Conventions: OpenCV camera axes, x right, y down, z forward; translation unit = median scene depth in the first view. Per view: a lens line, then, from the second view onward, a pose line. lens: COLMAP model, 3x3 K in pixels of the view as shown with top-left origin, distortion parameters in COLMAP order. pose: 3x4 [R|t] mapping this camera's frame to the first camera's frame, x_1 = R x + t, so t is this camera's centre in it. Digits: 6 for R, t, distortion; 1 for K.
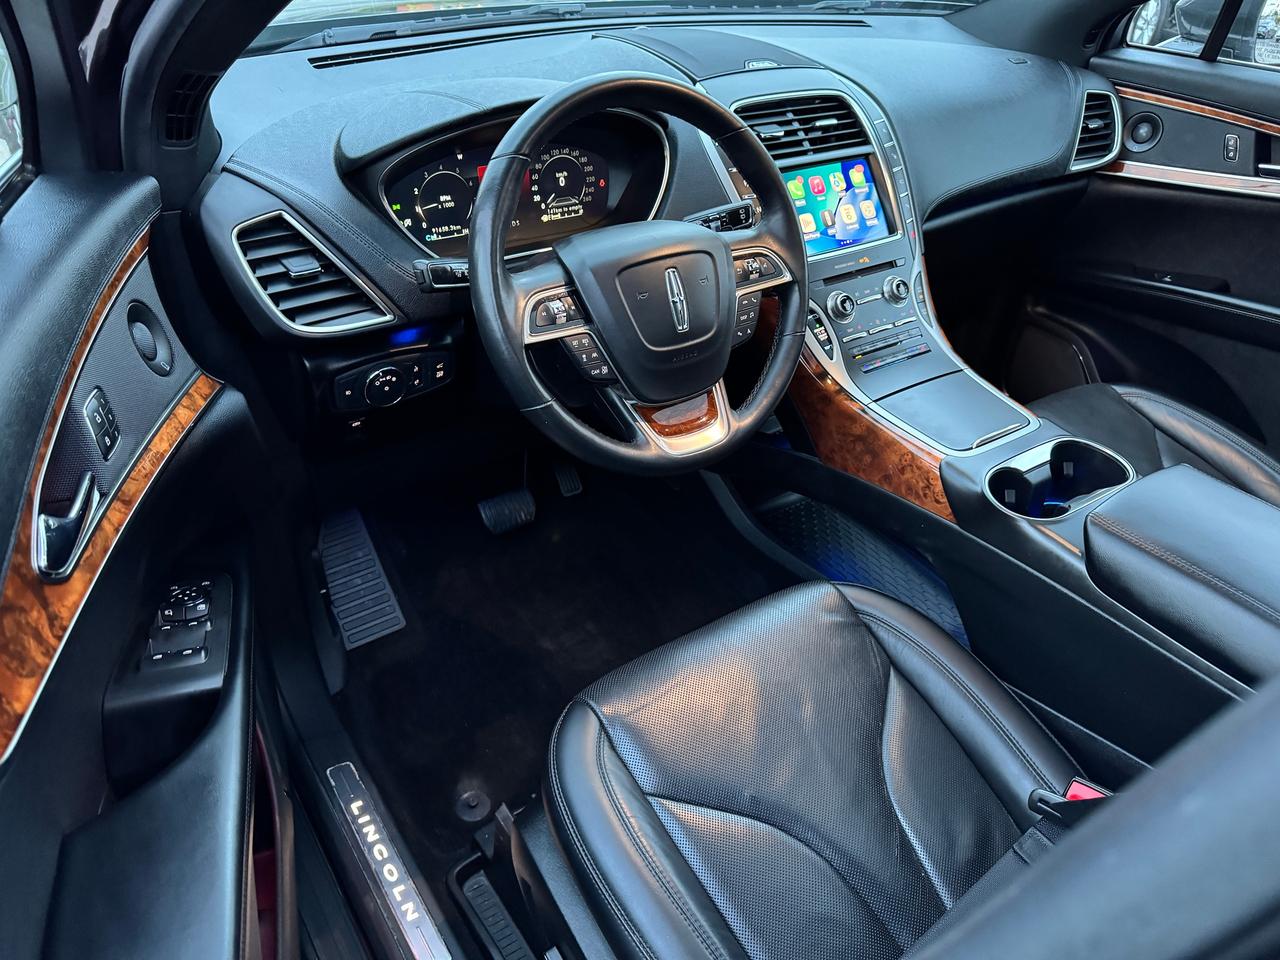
lens RADIAL K [[875.6, 0, 640.0], [0, 875.6, 480.0], [0, 0, 1]] dist [0.067227, -0.084199]
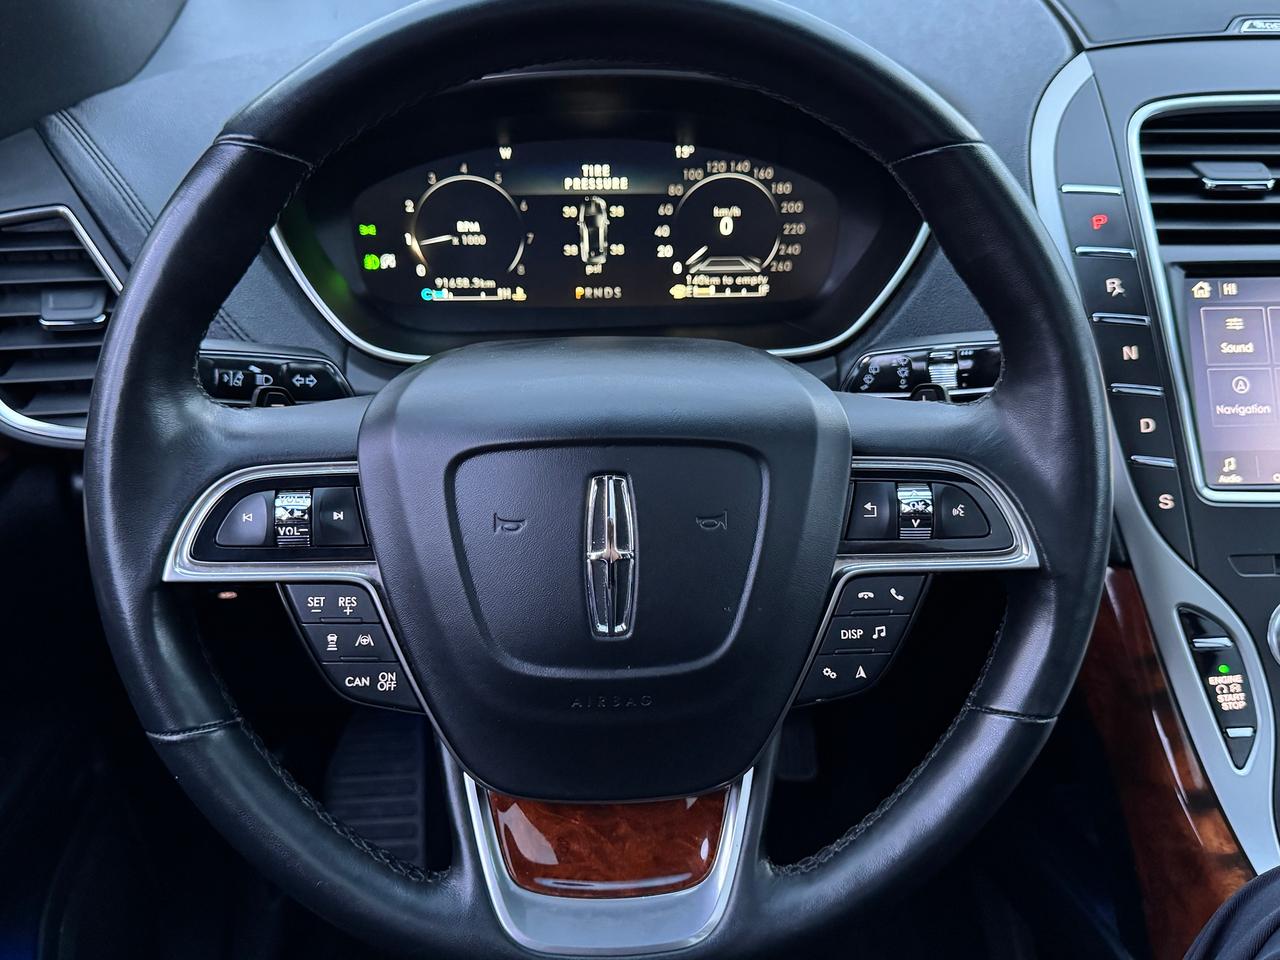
lens RADIAL K [[1219.3, 0, 640.0], [0, 1219.3, 480.0], [0, 0, 1]] dist [0.026220, -0.020221]
pose [[0.848736, 0.229654, -0.476347, 0.224048], [-0.276361, 0.960608, -0.029284, -0.170398], [0.450857, 0.156498, 0.878770, 0.407536]]
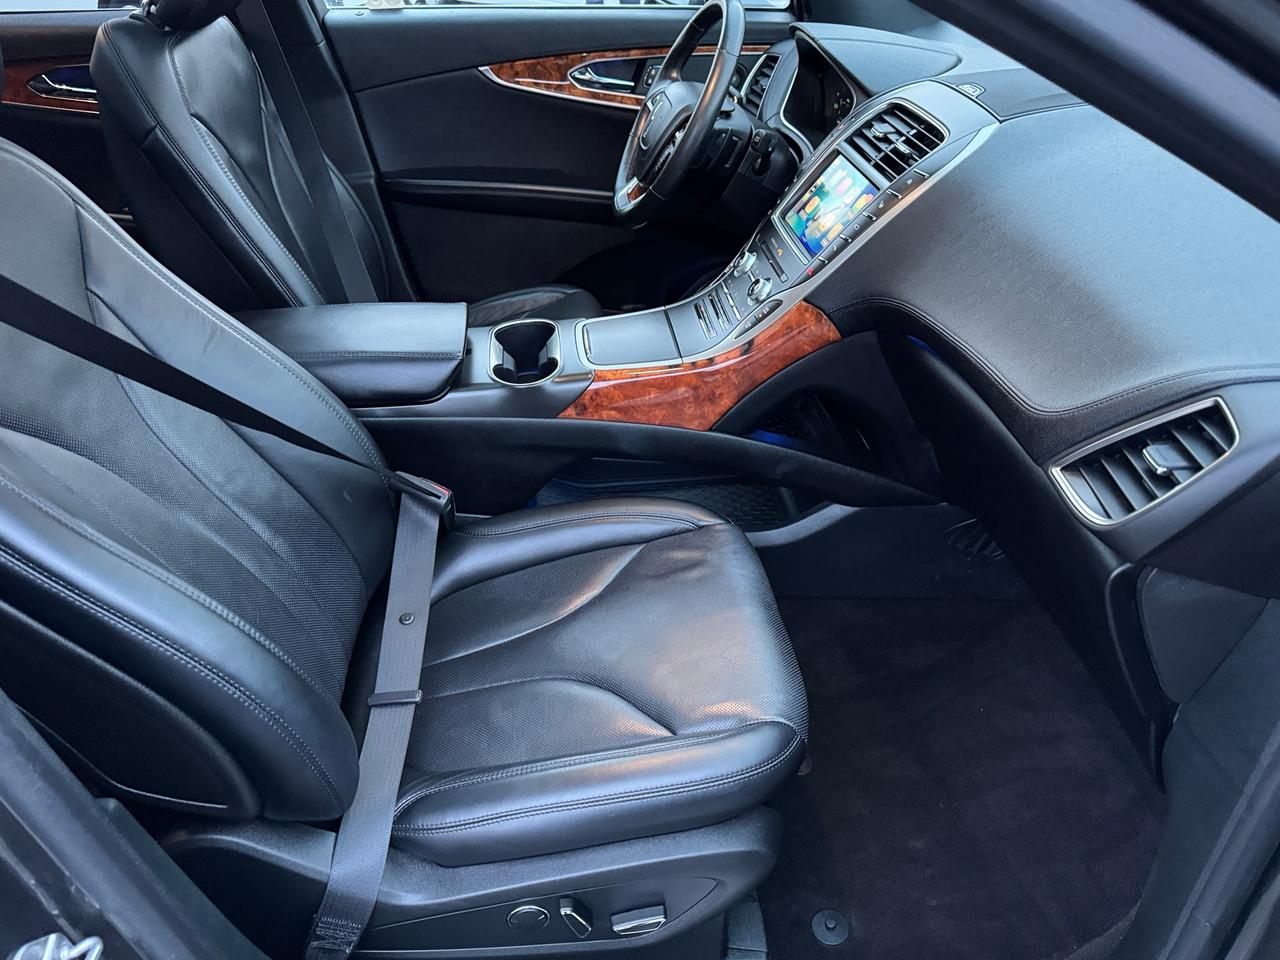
lens RADIAL K [[941.7, 0, 640.0], [0, 941.7, 480.0], [0, 0, 1]] dist [0.102067, -0.173361]
pose [[-0.453146, 0.456215, -0.765851, 1.353502], [-0.535376, 0.547645, 0.643007, -0.759087], [0.712763, 0.701394, -0.003917, 1.125178]]
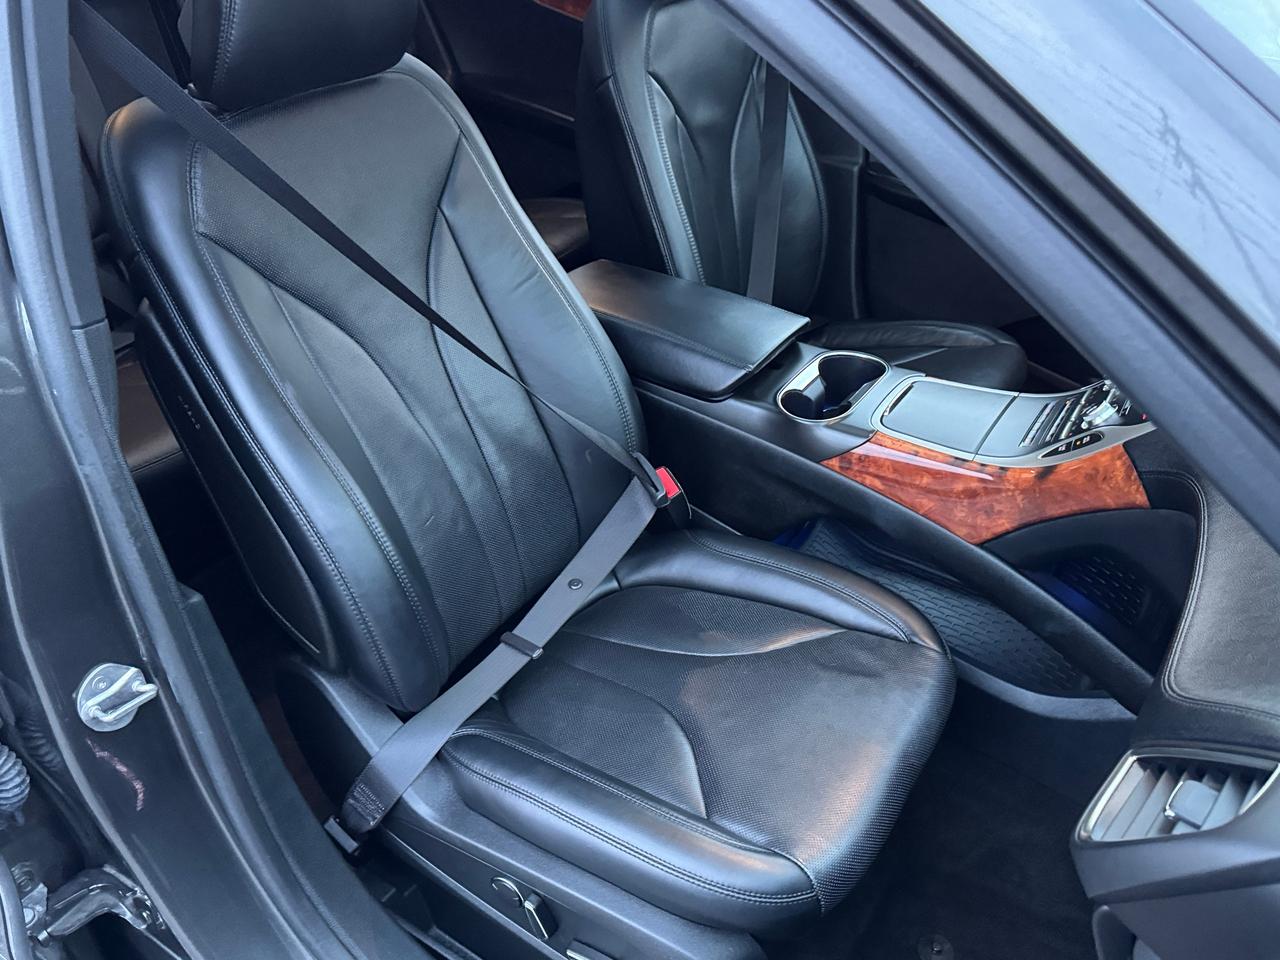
lens RADIAL K [[1031.0, 0, 640.0], [0, 1031.0, 480.0], [0, 0, 1]] dist [0.205371, -0.633977]
pose [[-0.904551, 0.168429, -0.391687, 1.132916], [-0.314357, 0.357166, 0.879552, -0.966638], [0.288039, 0.918730, -0.270128, 1.269350]]
